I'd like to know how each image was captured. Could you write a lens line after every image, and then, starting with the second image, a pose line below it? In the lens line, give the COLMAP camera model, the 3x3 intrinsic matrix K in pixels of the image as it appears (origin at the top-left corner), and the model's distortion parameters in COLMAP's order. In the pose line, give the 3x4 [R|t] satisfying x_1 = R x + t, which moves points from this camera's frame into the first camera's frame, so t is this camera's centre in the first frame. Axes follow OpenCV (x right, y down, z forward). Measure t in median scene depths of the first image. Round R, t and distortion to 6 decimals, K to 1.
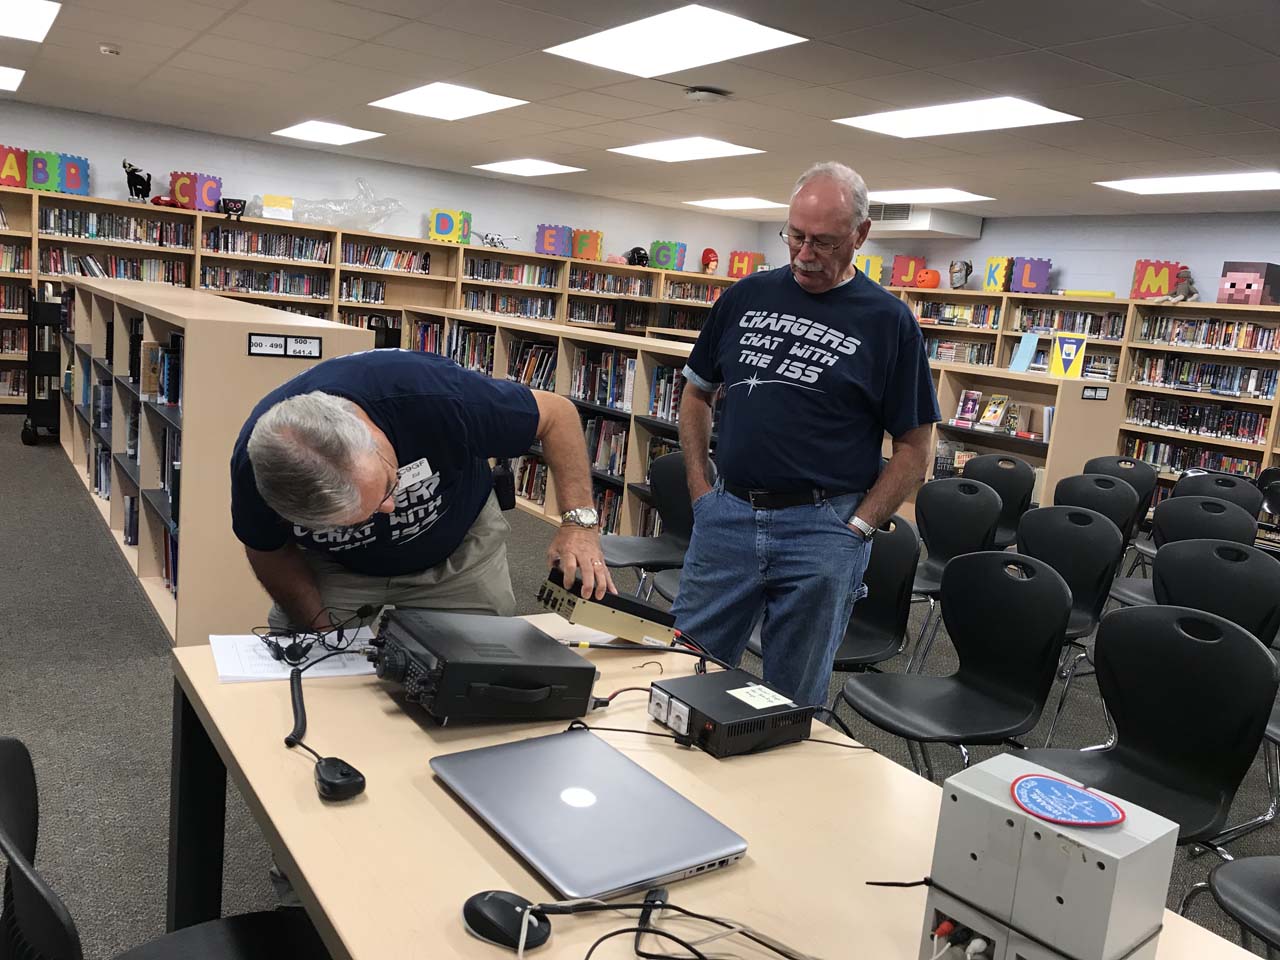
lens RADIAL K [[1038.6, 0, 636.9], [0, 1038.6, 475.8], [0, 0, 1]] dist [0.007420, 0.014695]
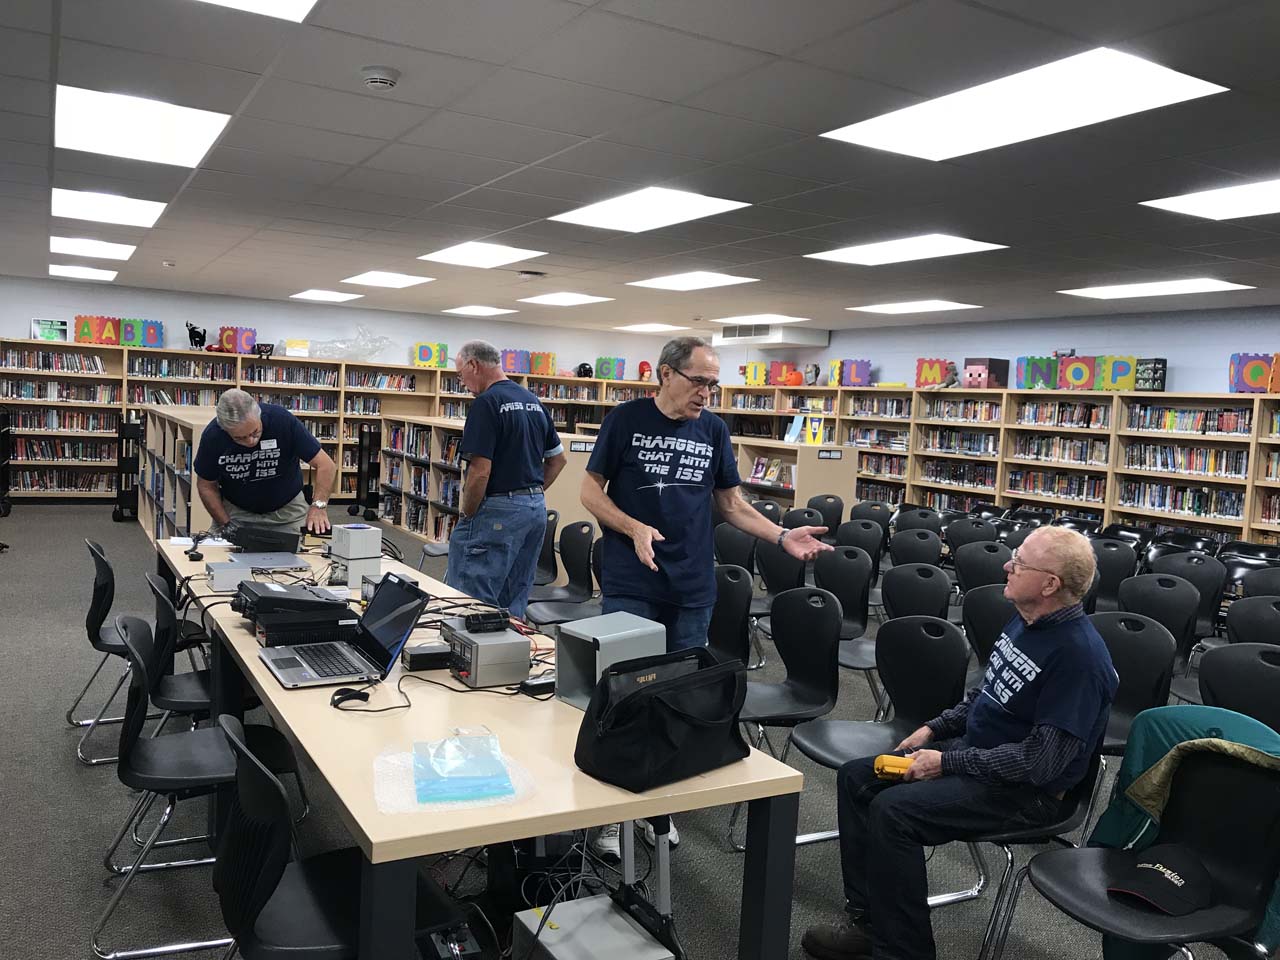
lens RADIAL K [[1038.6, 0, 645.1], [0, 1038.6, 482.9], [0, 0, 1]] dist [0.007420, 0.014695]
pose [[0.997210, -0.037814, -0.064353, 0.201159], [0.031651, 0.995047, -0.094230, 0.063784], [0.067598, 0.091930, 0.993468, -0.323794]]
